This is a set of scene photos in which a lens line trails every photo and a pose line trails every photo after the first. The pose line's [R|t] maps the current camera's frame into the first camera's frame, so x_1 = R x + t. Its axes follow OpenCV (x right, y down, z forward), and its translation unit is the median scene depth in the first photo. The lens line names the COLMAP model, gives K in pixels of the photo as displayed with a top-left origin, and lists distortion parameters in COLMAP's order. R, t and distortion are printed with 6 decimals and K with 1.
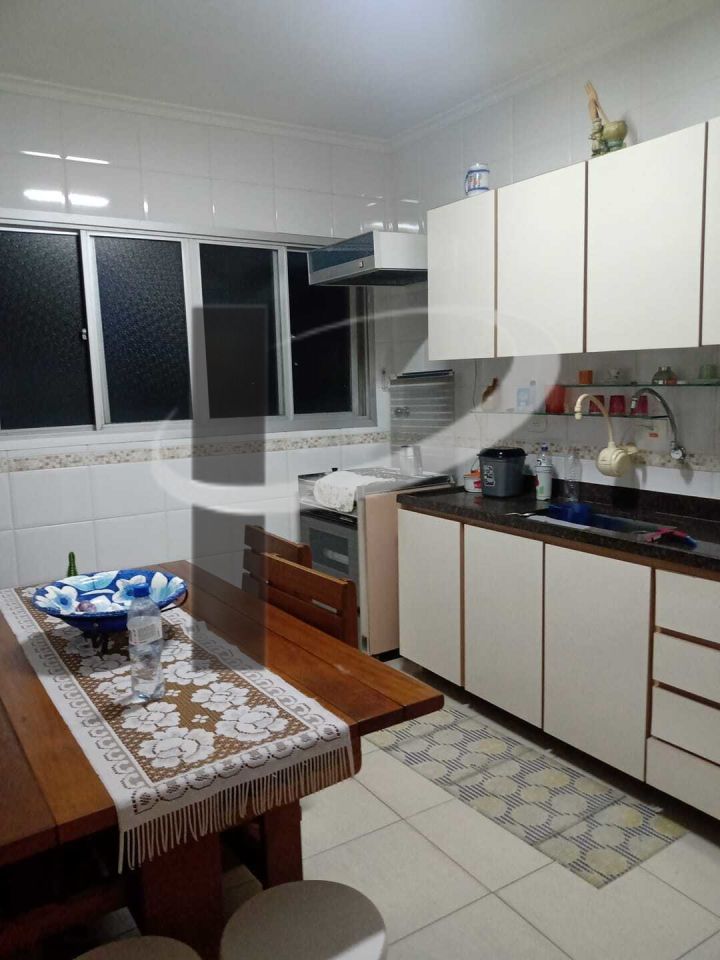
lens RADIAL K [[727.6, 0, 360.0], [0, 727.6, 480.0], [0, 0, 1]] dist [0.100108, -0.267783]
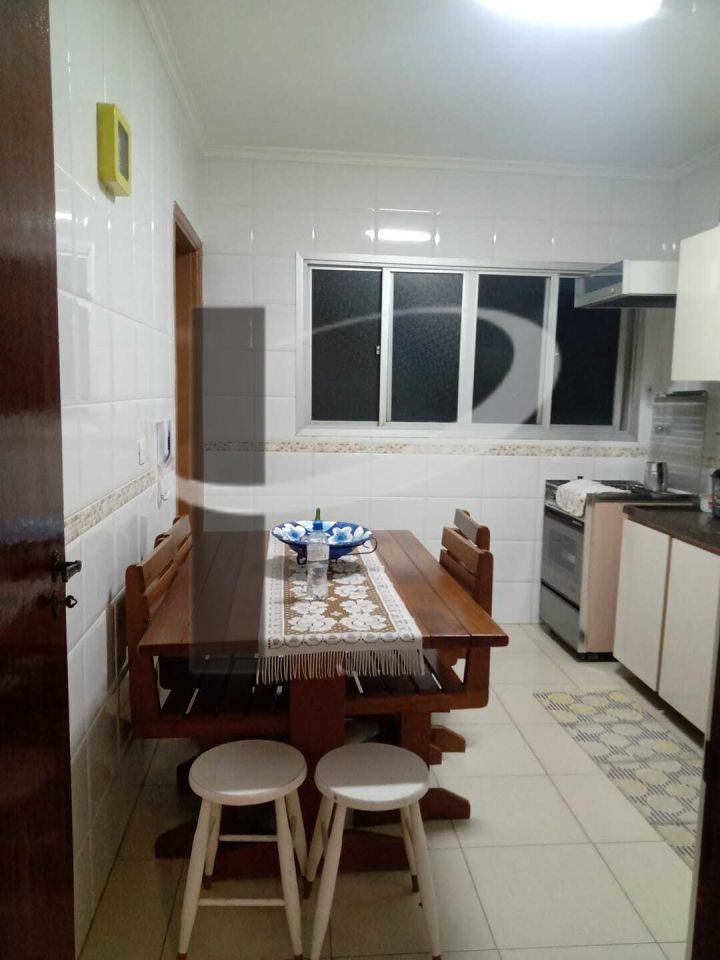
lens RADIAL K [[727.6, 0, 360.0], [0, 727.6, 480.0], [0, 0, 1]] dist [0.100108, -0.267783]
pose [[0.883057, 0.102653, -0.457901, 0.227333], [-0.109034, 0.993959, 0.012556, 0.014527], [0.456423, 0.038839, 0.888915, -0.147418]]
